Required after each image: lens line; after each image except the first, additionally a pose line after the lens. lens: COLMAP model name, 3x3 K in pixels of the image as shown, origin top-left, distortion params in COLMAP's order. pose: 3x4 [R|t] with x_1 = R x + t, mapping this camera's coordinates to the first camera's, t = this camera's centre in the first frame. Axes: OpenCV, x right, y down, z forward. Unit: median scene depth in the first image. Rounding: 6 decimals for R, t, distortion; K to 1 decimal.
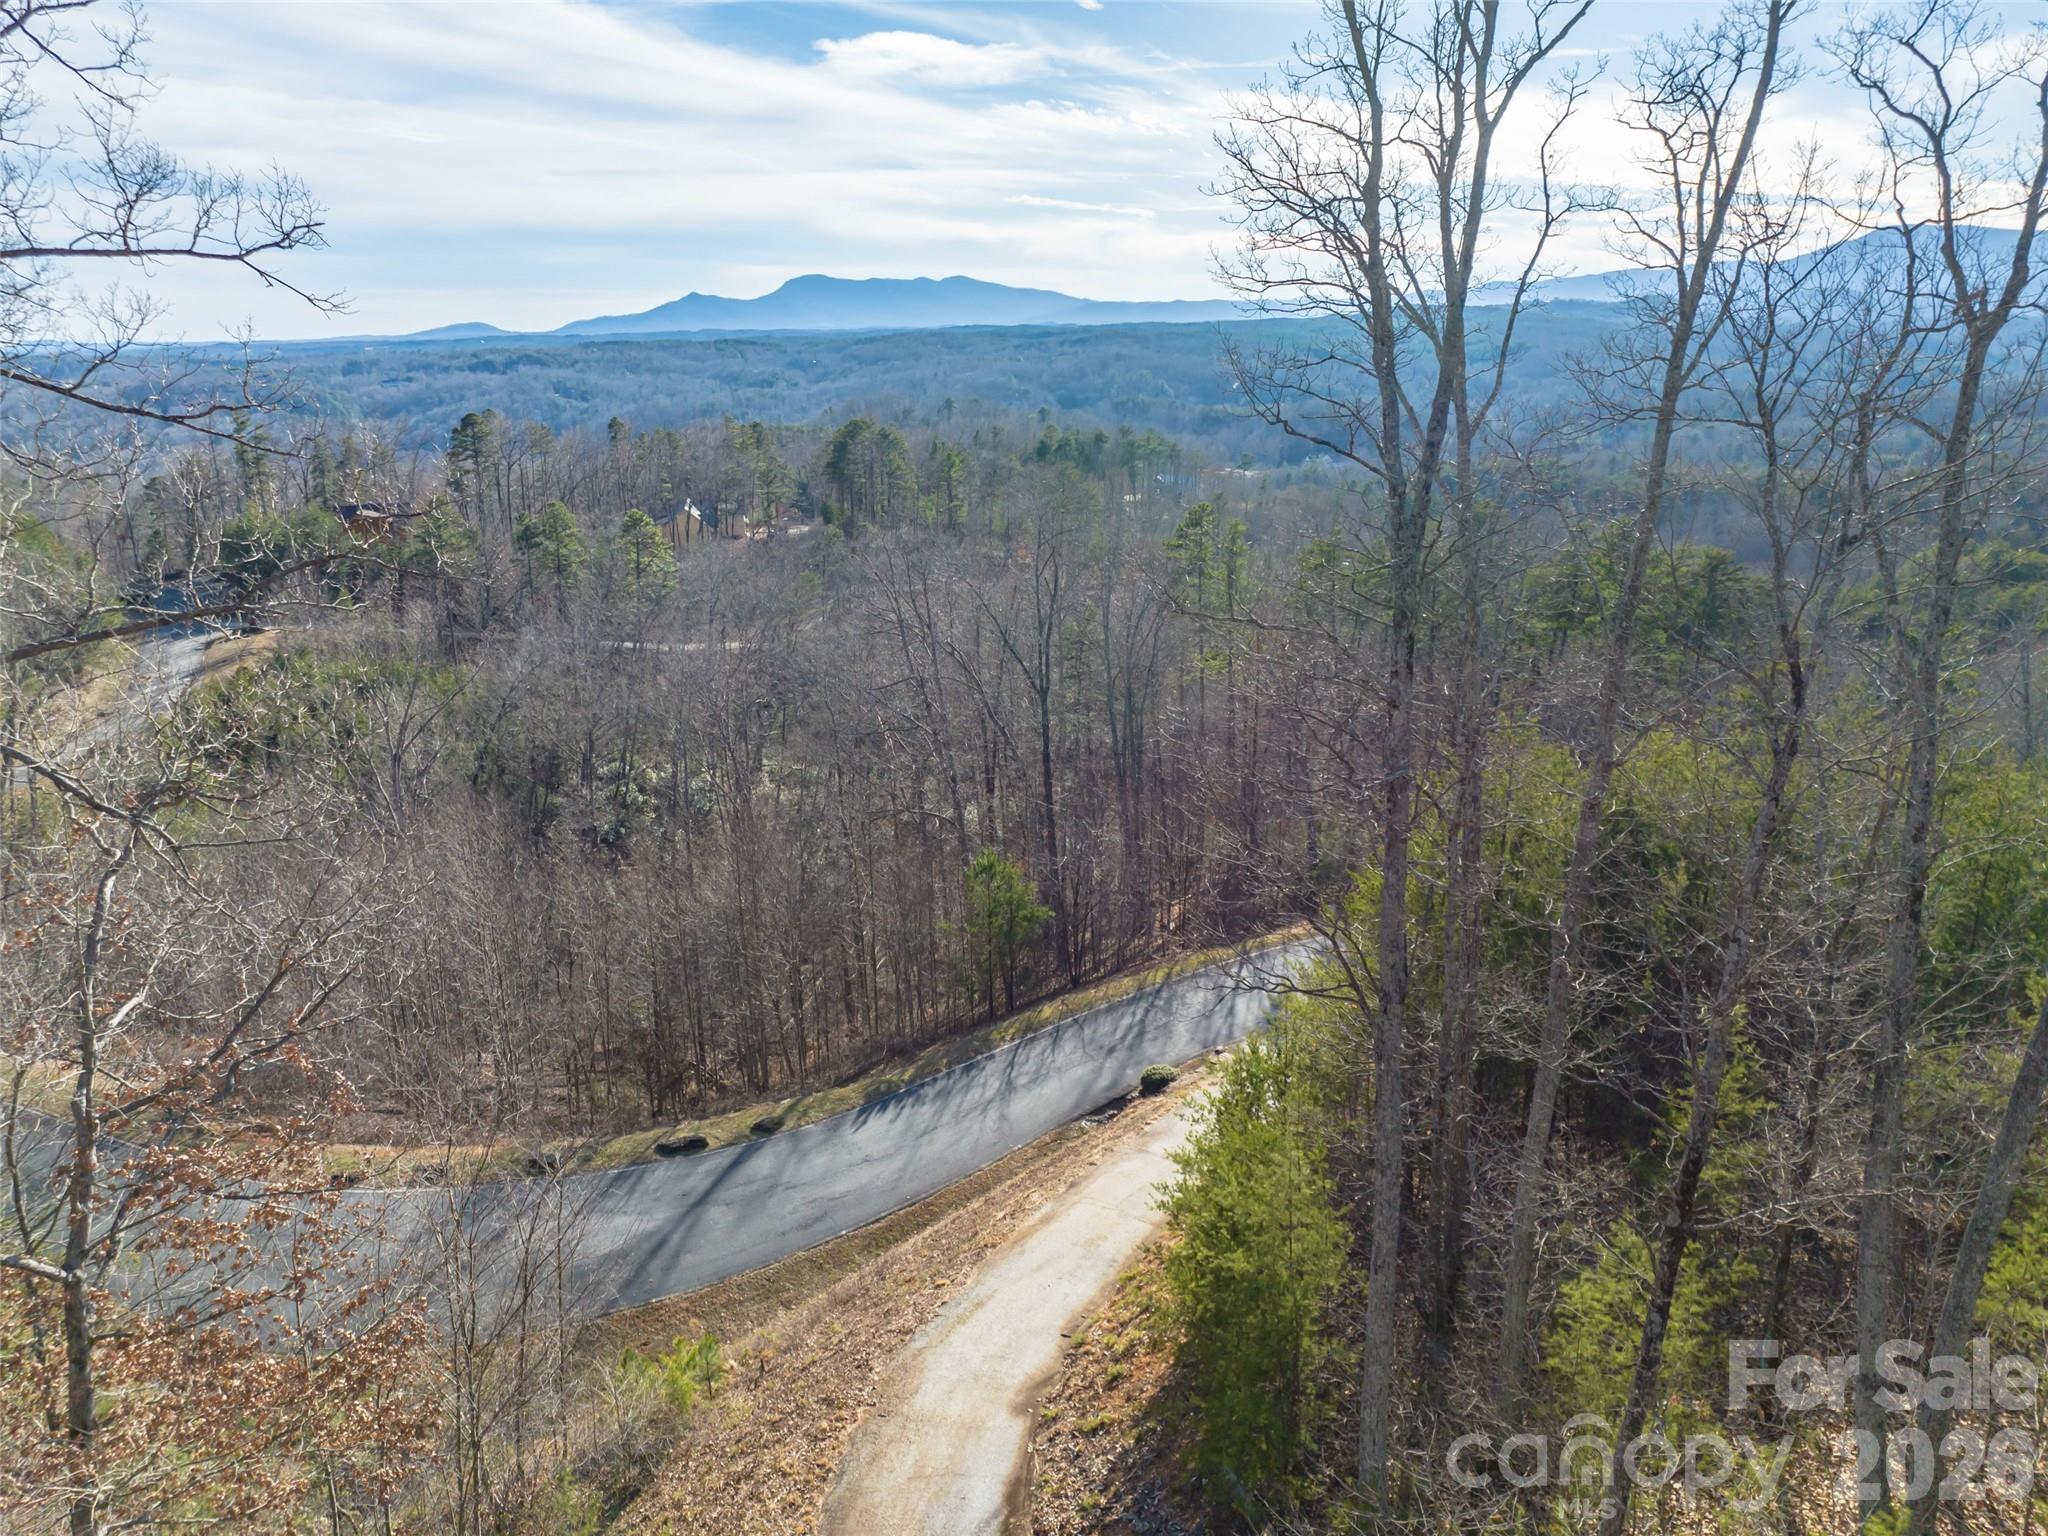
lens RADIAL K [[1458.4, 0, 1029.8], [0, 1458.4, 765.4], [0, 0, 1]] dist [-0.048412, 0.025579]
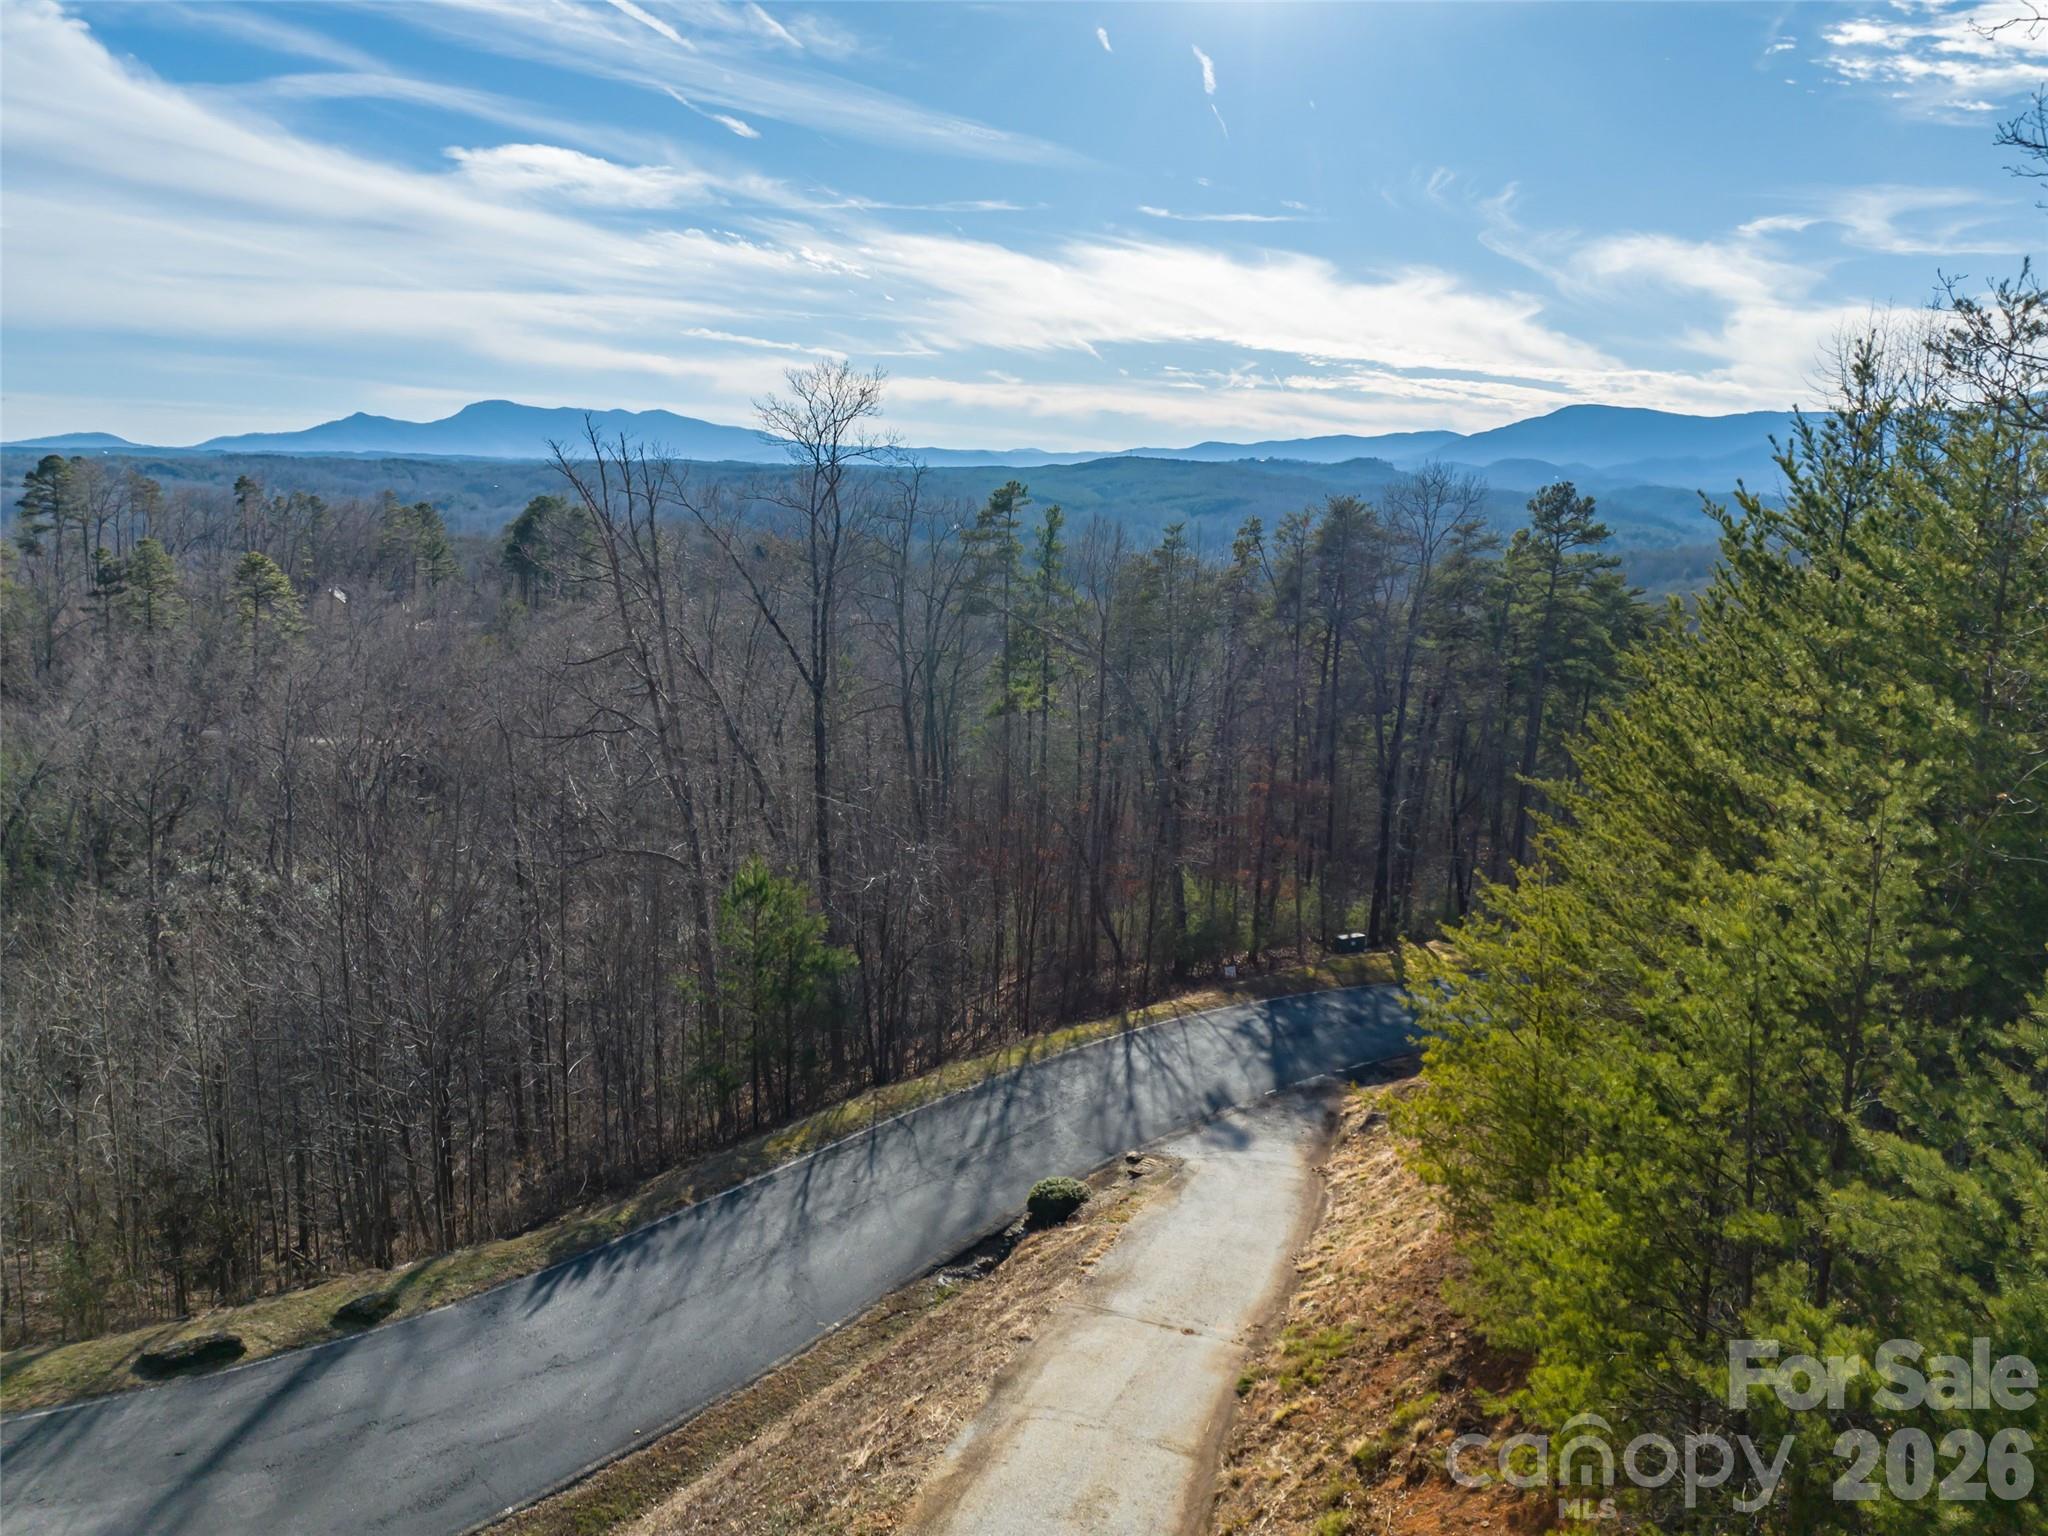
lens RADIAL K [[1548.6, 0, 1022.1], [0, 1548.6, 751.8], [0, 0, 1]] dist [-0.024585, -0.019379]
pose [[0.982501, 0.011591, 0.185894, -0.044669], [0.010472, 0.993046, -0.117265, 0.101735], [-0.185960, 0.117159, 0.975547, 0.342491]]
